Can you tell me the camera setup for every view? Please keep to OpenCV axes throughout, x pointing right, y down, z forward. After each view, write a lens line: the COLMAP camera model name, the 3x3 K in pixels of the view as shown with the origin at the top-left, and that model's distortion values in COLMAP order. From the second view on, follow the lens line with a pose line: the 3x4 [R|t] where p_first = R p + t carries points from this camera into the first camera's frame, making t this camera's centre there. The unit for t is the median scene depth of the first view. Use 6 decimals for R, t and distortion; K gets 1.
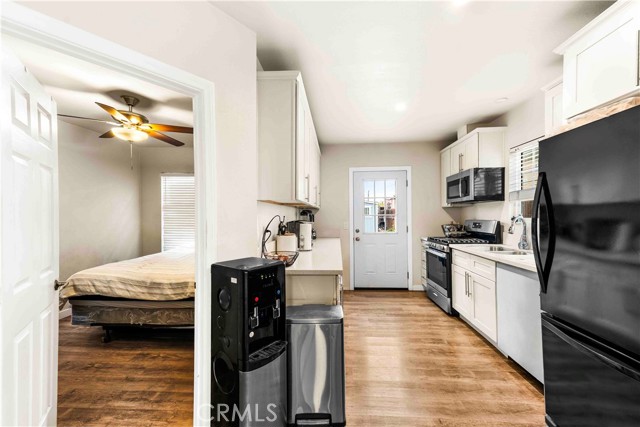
lens RADIAL K [[261.2, 0, 320.0], [0, 261.2, 213.5], [0, 0, 1]] dist [0.028529, 0.000077]
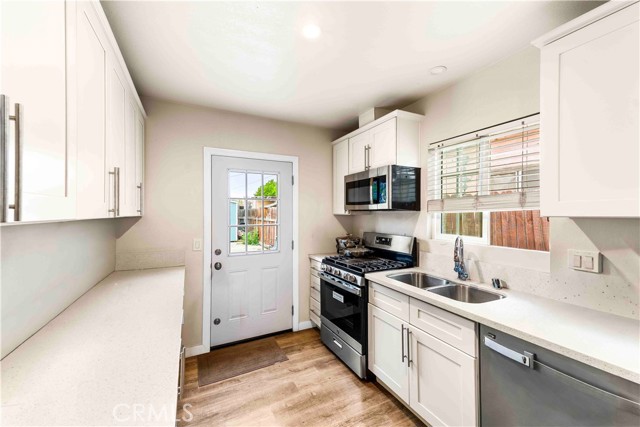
lens RADIAL K [[261.2, 0, 320.0], [0, 261.2, 213.5], [0, 0, 1]] dist [0.028529, 0.000077]
pose [[0.863646, 0.012977, 0.503931, 0.051808], [-0.015233, 0.999884, 0.000358, -0.035044], [-0.503868, -0.007985, 0.863744, 0.465152]]
